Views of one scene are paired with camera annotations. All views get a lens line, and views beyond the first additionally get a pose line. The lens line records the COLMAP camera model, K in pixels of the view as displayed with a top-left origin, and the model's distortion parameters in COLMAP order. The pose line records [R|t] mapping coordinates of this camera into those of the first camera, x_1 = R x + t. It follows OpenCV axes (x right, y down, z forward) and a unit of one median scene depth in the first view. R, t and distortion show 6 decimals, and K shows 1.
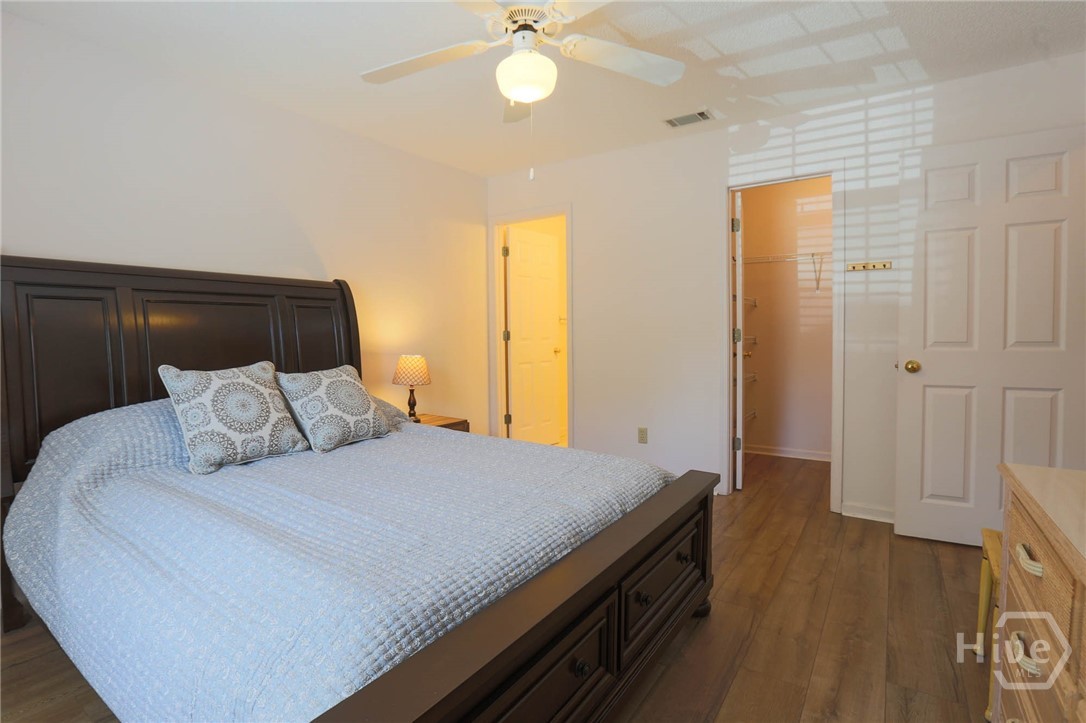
lens RADIAL K [[527.1, 0, 538.1], [0, 527.1, 357.5], [0, 0, 1]] dist [-0.056340, 0.016969]
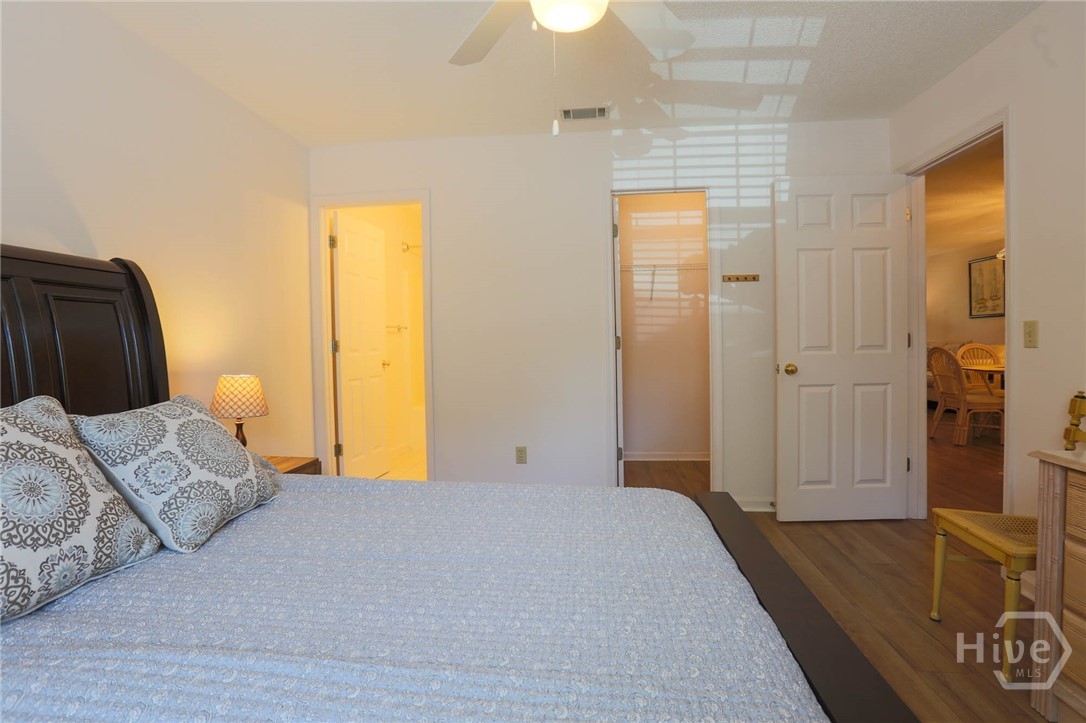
lens RADIAL K [[527.1, 0, 545.8], [0, 527.1, 357.1], [0, 0, 1]] dist [-0.056340, 0.016969]
pose [[0.874493, -0.019631, 0.484641, -0.261612], [0.029781, 0.999469, -0.013252, -0.008048], [-0.484123, 0.026022, 0.874613, 0.241762]]
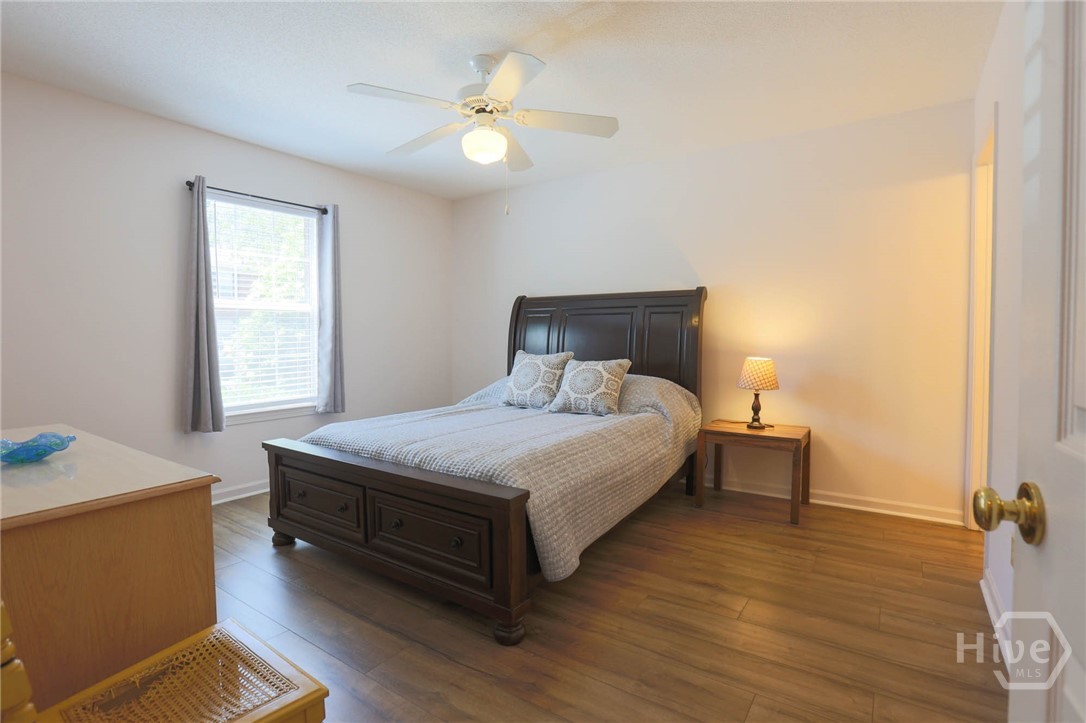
lens RADIAL K [[527.1, 0, 539.6], [0, 527.1, 360.5], [0, 0, 1]] dist [-0.056340, 0.016969]
pose [[-0.014461, 0.044152, -0.998920, 0.855352], [-0.045507, 0.997960, 0.044769, -0.028198], [0.998859, 0.046105, -0.012423, 0.746909]]
